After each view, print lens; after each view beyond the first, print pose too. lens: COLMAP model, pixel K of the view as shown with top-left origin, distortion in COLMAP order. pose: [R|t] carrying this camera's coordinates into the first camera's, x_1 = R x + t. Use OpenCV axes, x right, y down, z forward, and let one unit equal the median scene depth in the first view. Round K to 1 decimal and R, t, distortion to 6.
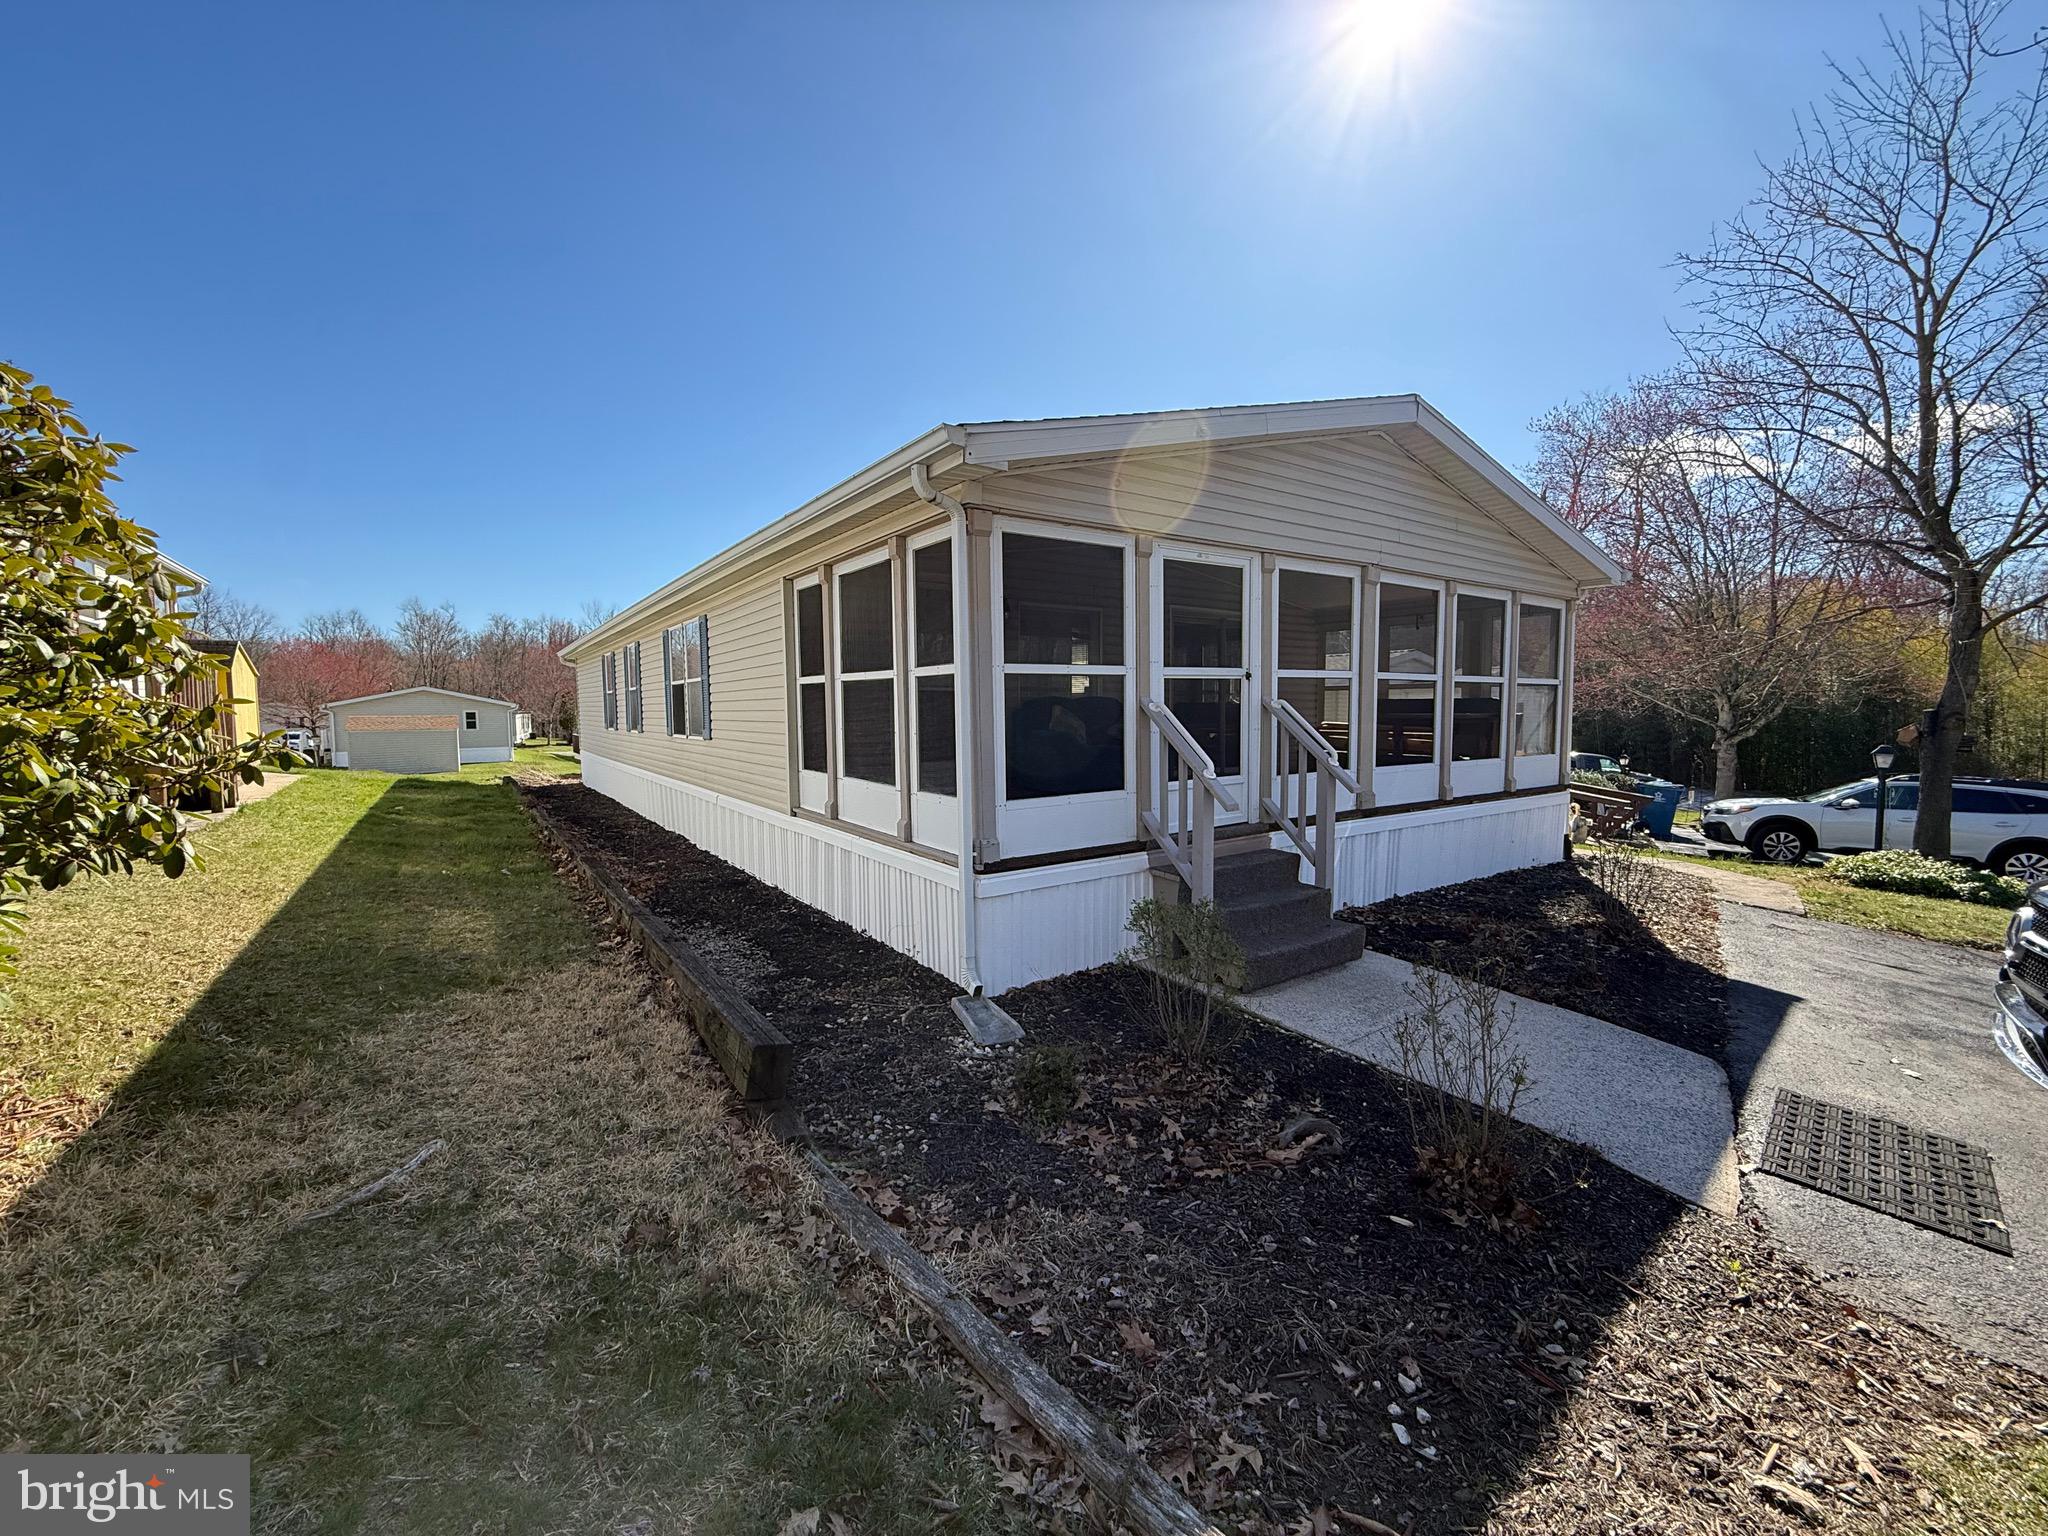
lens RADIAL K [[854.1, 0, 1024.5], [0, 854.1, 772.9], [0, 0, 1]] dist [-0.002076, -0.000036]
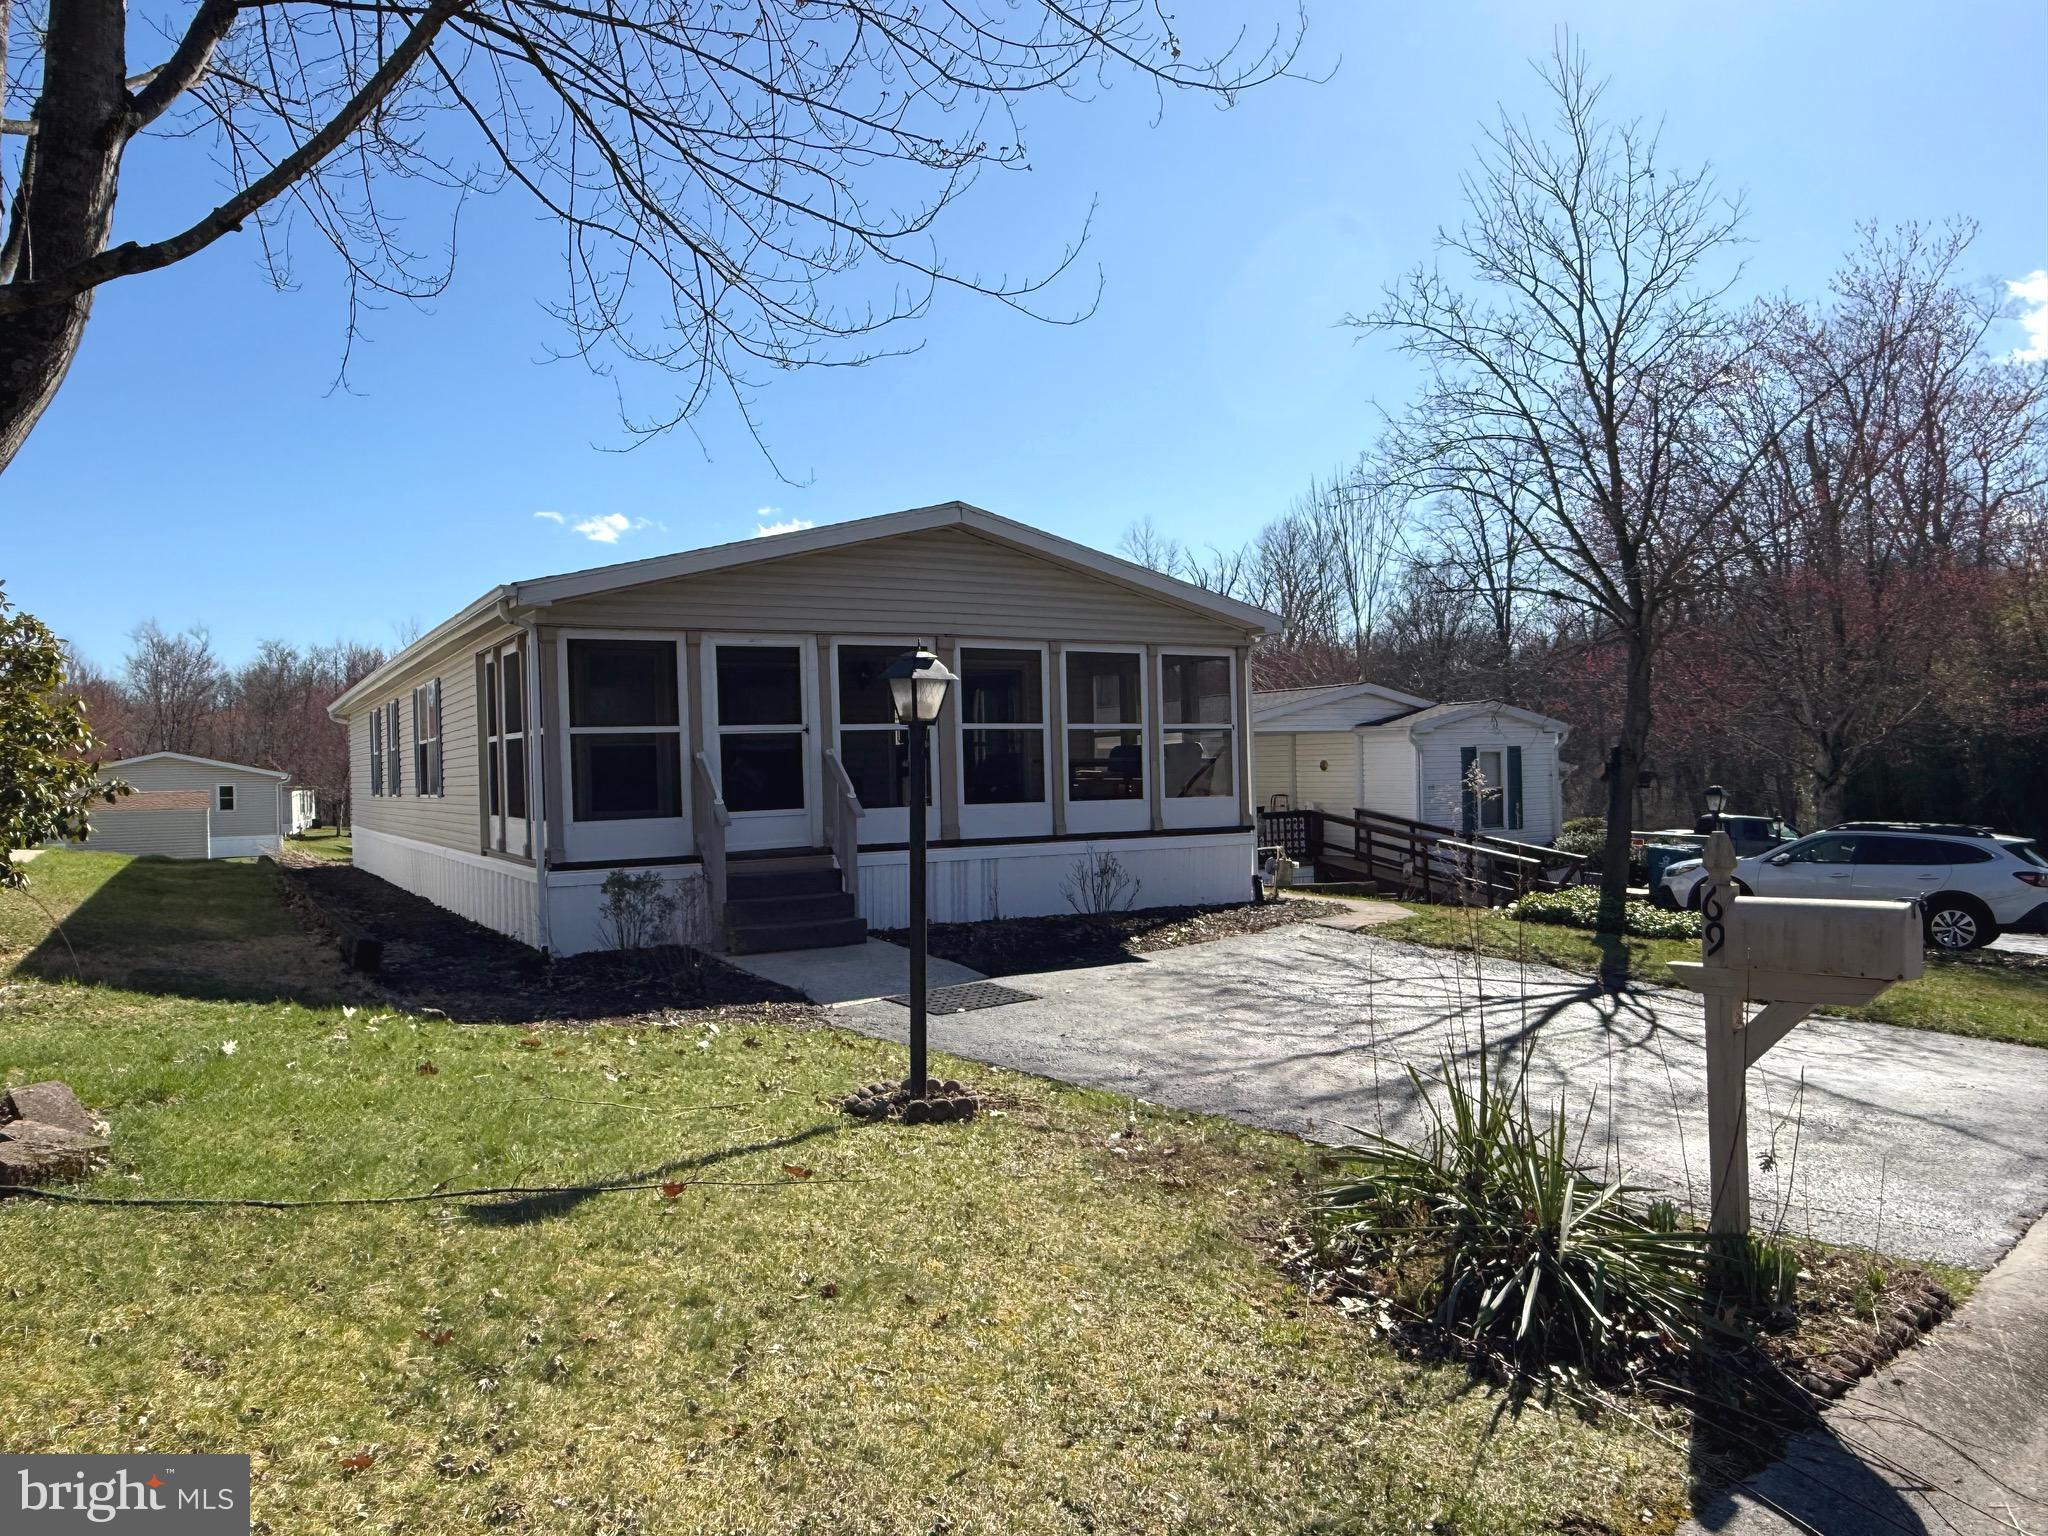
lens RADIAL K [[1437.7, 0, 1030.8], [0, 1437.7, 770.7], [0, 0, 1]] dist [0.001156, -0.000645]
pose [[0.997708, -0.016918, -0.065521, 0.623354], [0.011914, 0.997035, -0.076026, 0.096658], [0.066613, 0.075071, 0.994951, -0.940838]]
